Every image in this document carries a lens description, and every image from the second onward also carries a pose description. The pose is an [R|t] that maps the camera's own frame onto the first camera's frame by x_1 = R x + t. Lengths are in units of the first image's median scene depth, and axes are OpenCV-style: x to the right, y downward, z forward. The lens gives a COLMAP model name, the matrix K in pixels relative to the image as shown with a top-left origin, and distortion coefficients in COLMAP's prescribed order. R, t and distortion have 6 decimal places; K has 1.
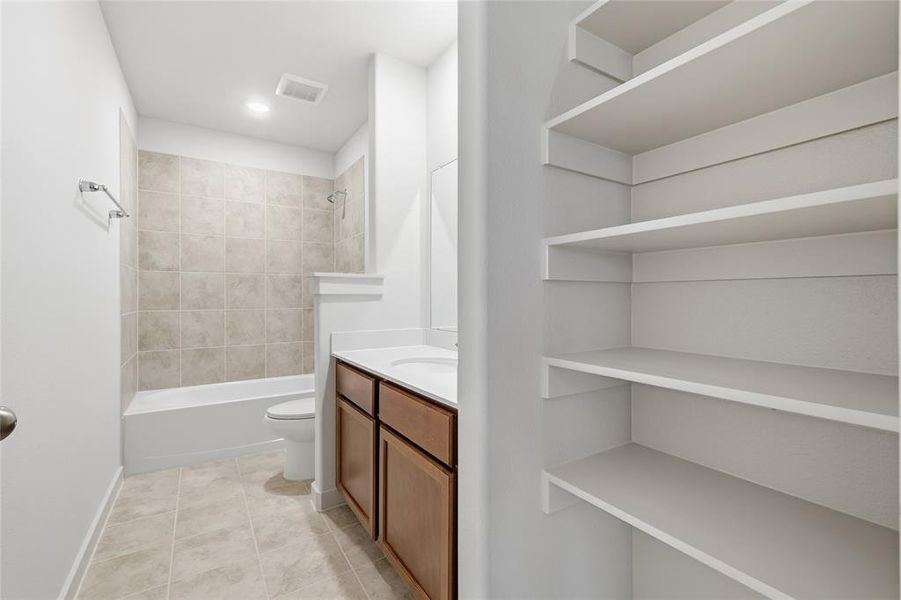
lens RADIAL K [[405.6, 0, 447.8], [0, 405.6, 299.5], [0, 0, 1]] dist [0.009639, -0.000471]
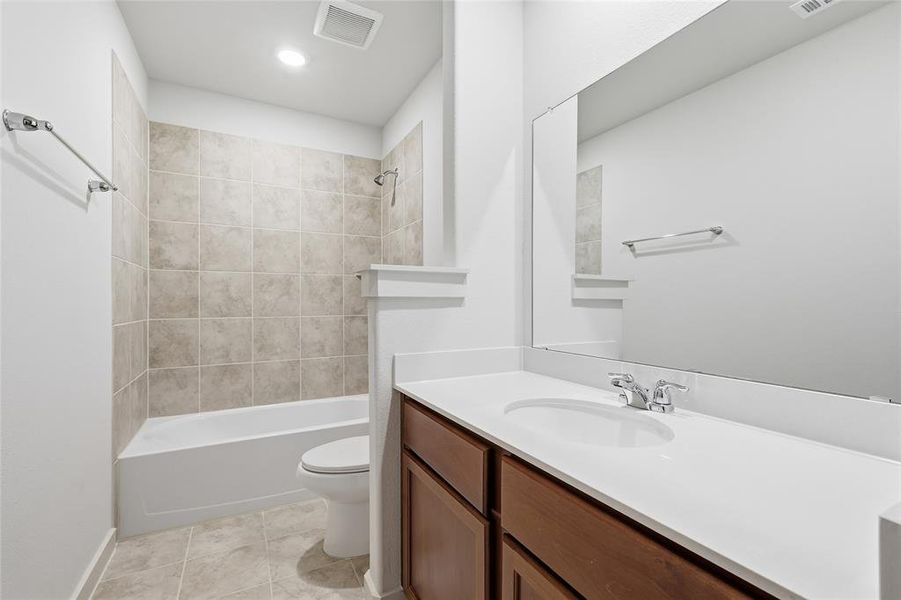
lens RADIAL K [[400.2, 0, 448.6], [0, 400.2, 304.1], [0, 0, 1]] dist [-0.002526, -0.000374]
pose [[0.997548, -0.000283, -0.069981, -0.105203], [0.000162, 0.999998, -0.001733, -0.000272], [0.069982, 0.001718, 0.997547, 0.242548]]
